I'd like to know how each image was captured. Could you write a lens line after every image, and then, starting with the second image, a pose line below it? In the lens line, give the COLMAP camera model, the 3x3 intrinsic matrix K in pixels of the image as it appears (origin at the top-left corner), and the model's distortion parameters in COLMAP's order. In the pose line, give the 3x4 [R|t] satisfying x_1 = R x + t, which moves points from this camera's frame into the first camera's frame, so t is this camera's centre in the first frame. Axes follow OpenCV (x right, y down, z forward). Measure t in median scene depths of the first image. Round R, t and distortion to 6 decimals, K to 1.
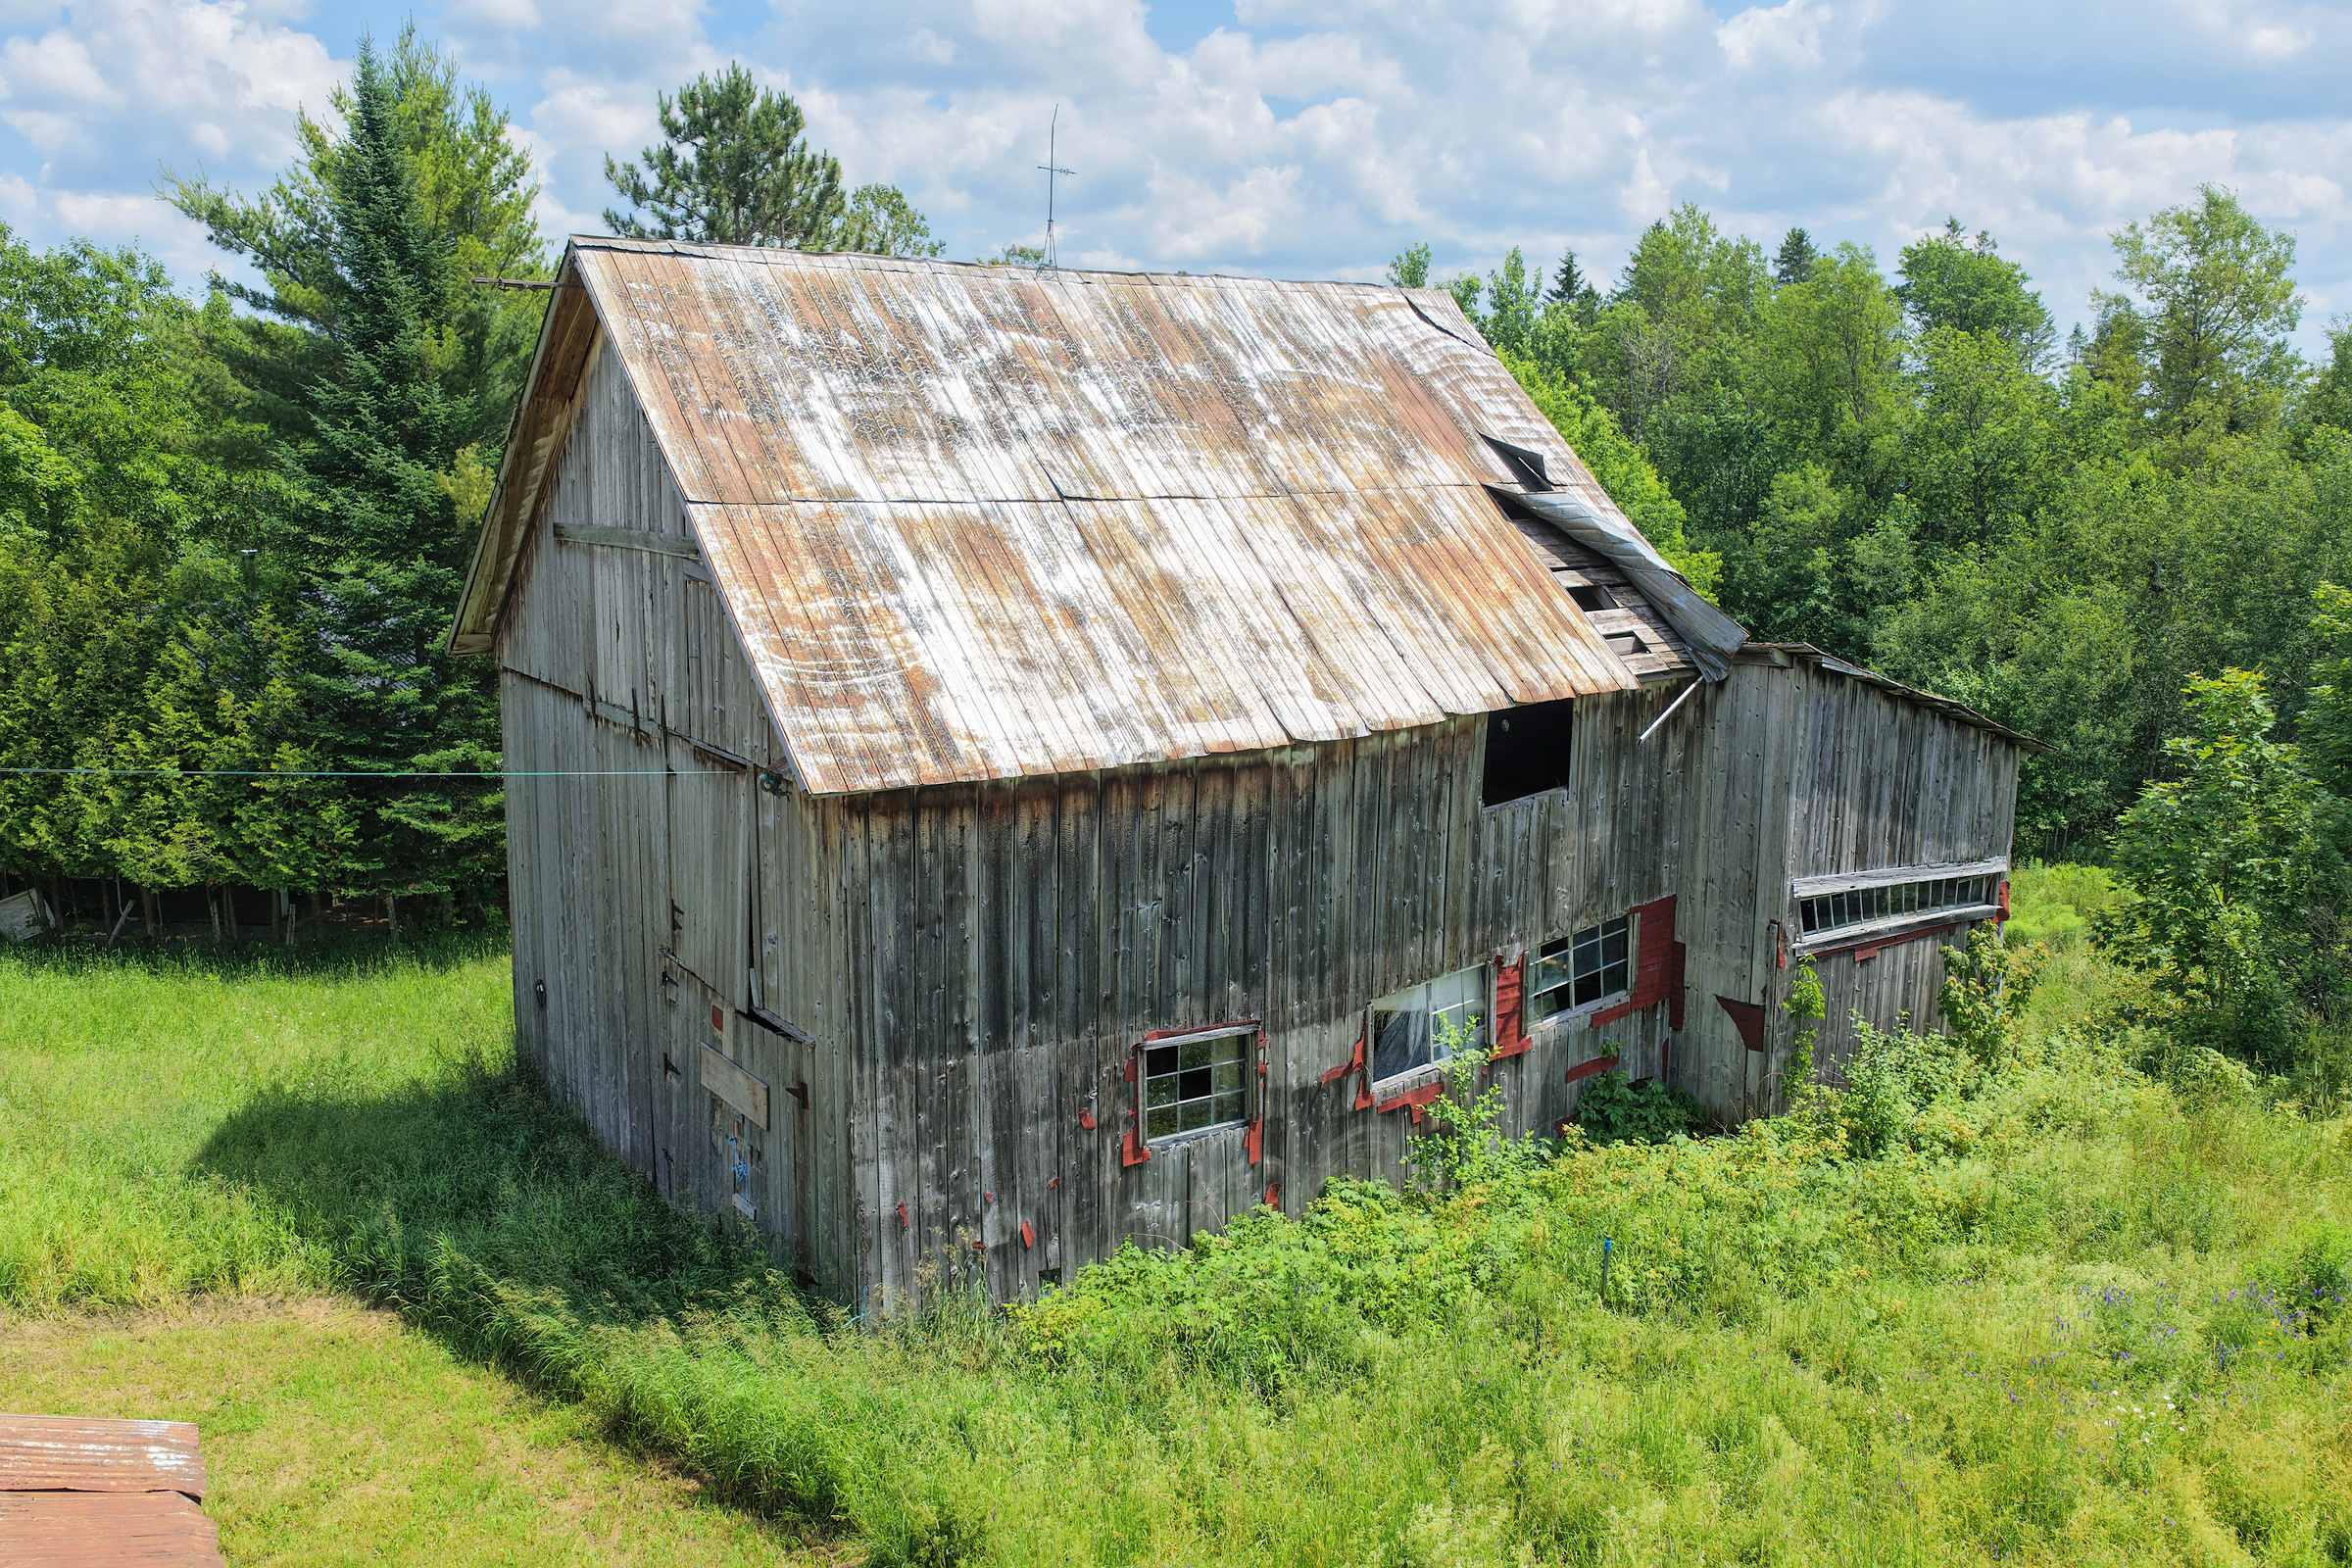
lens RADIAL K [[1945.6, 0, 1176.0], [0, 1945.6, 784.0], [0, 0, 1]] dist [0.002931, -0.000681]
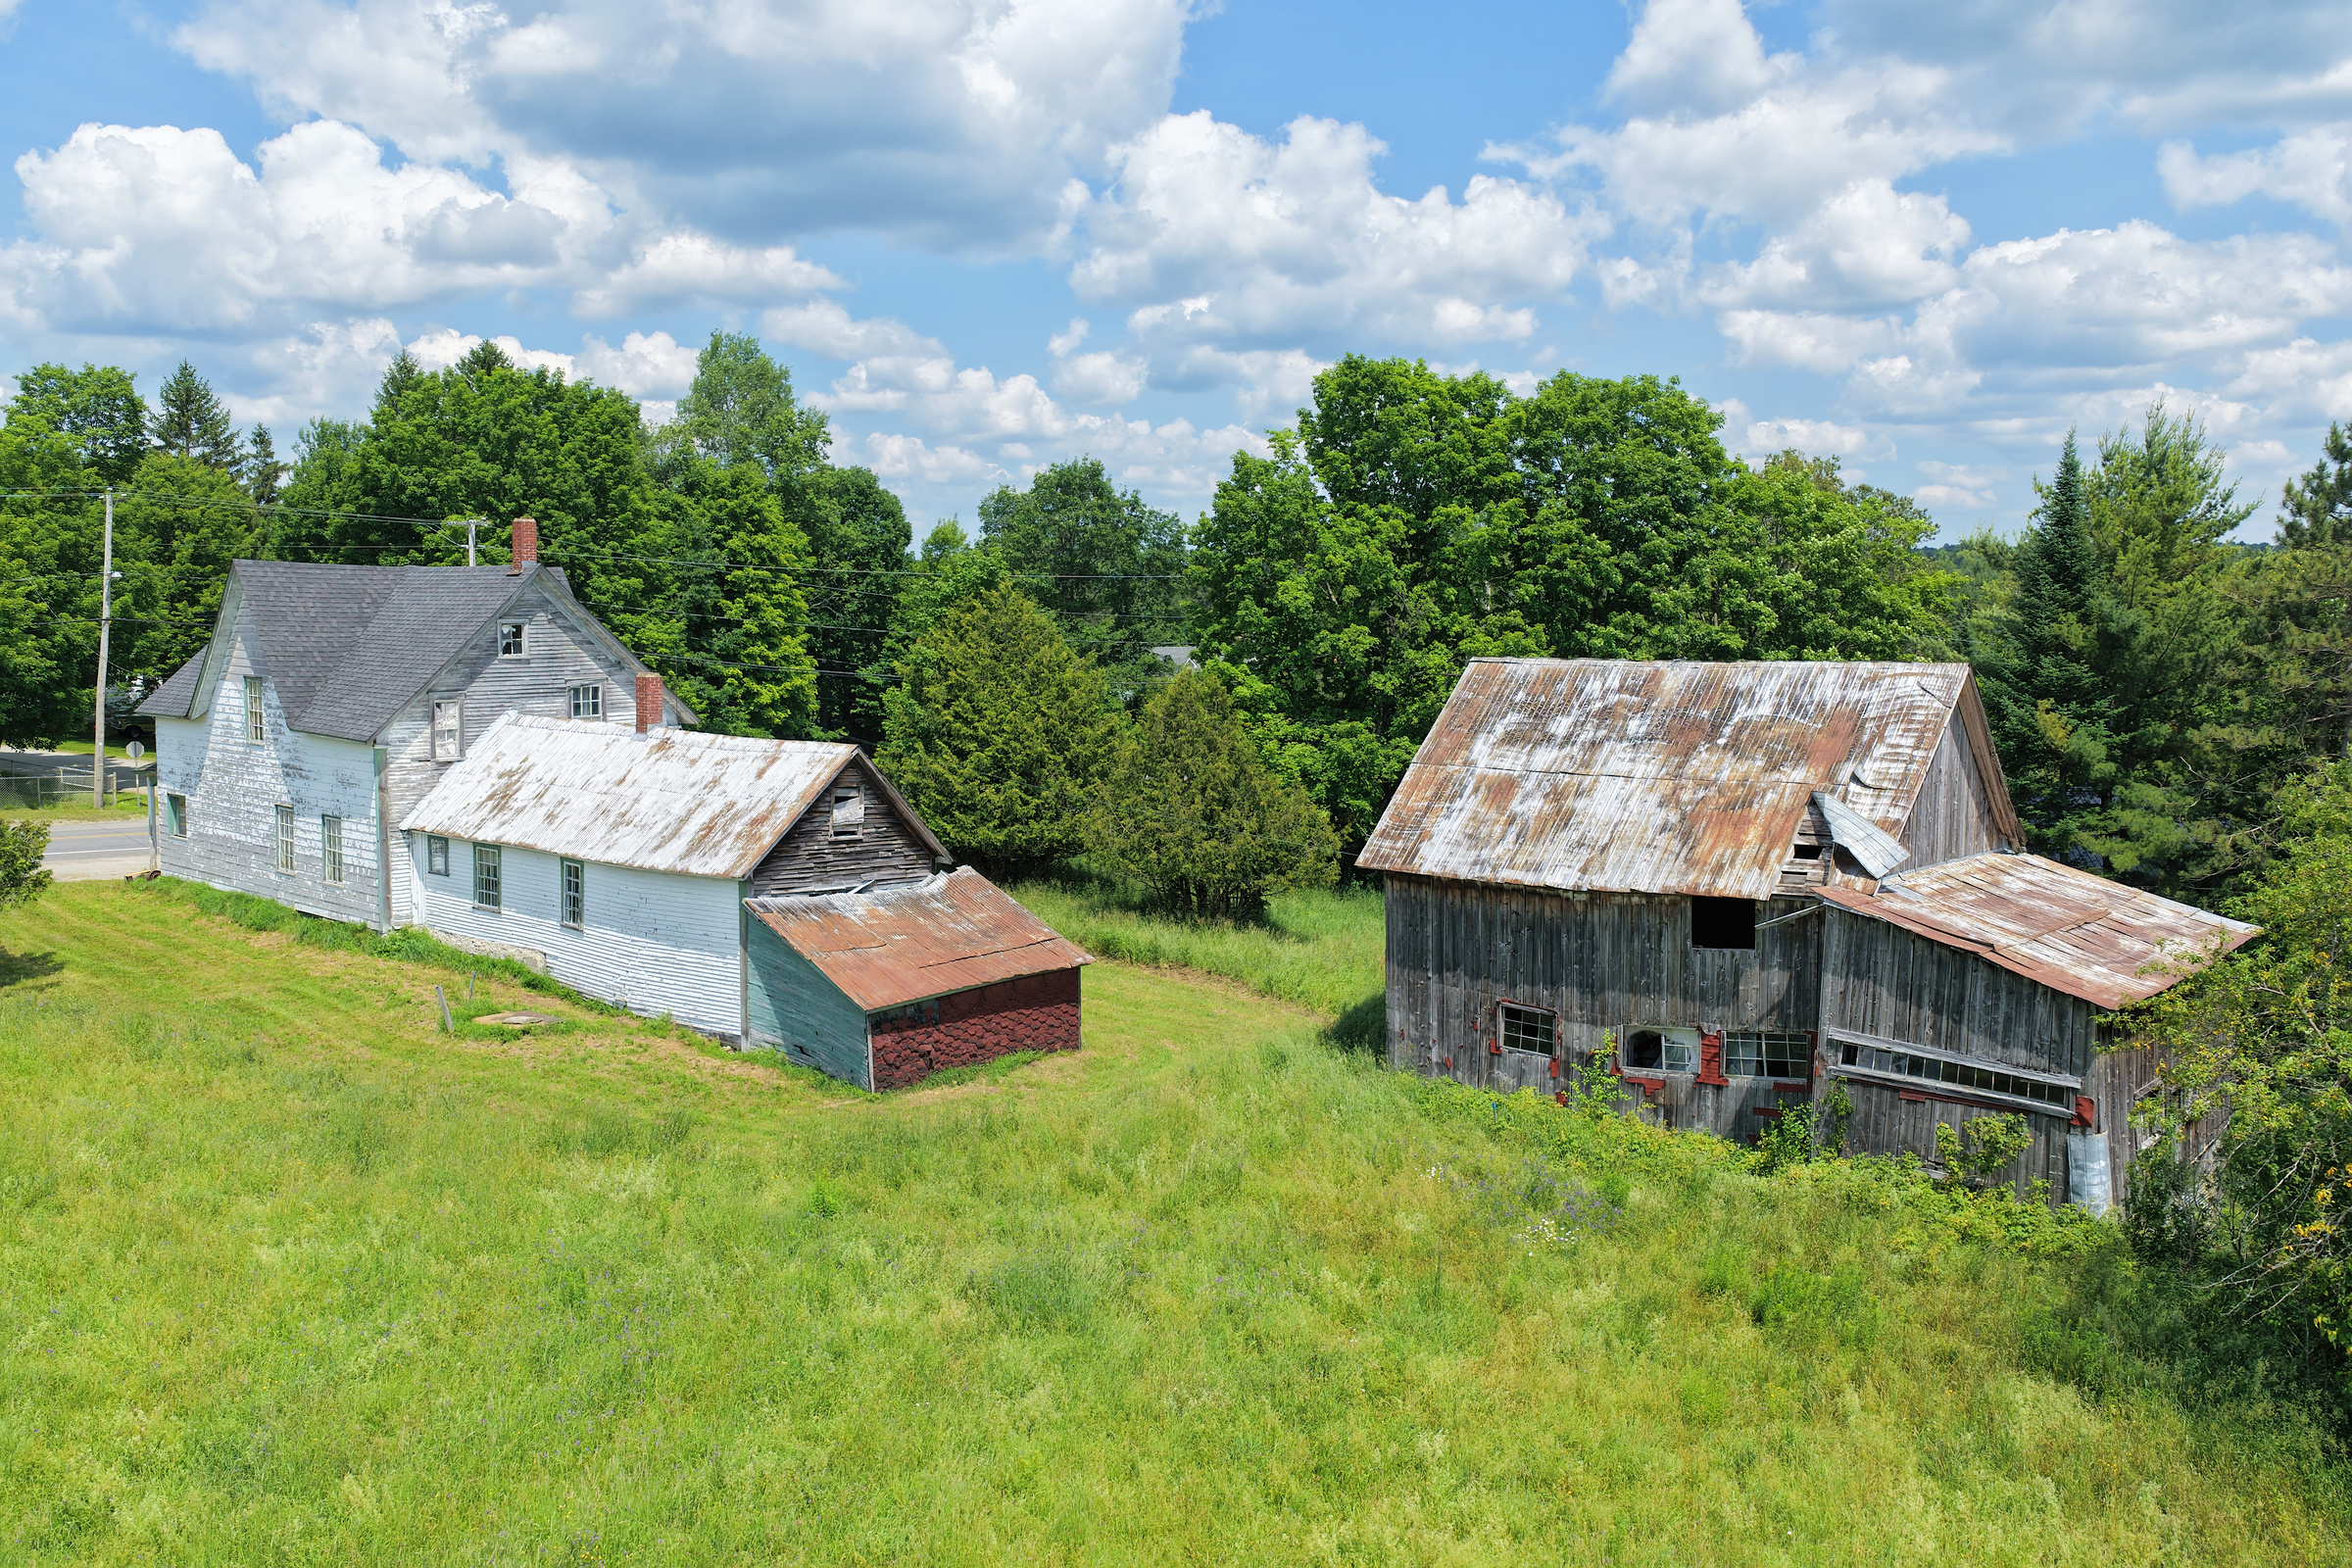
lens RADIAL K [[1945.6, 0, 1176.0], [0, 1945.6, 784.0], [0, 0, 1]] dist [0.002931, -0.000681]
pose [[0.269557, 0.092077, -0.958572, 2.028120], [-0.166388, 0.984900, 0.047816, -0.168330], [0.948501, 0.146606, 0.280807, -0.076915]]
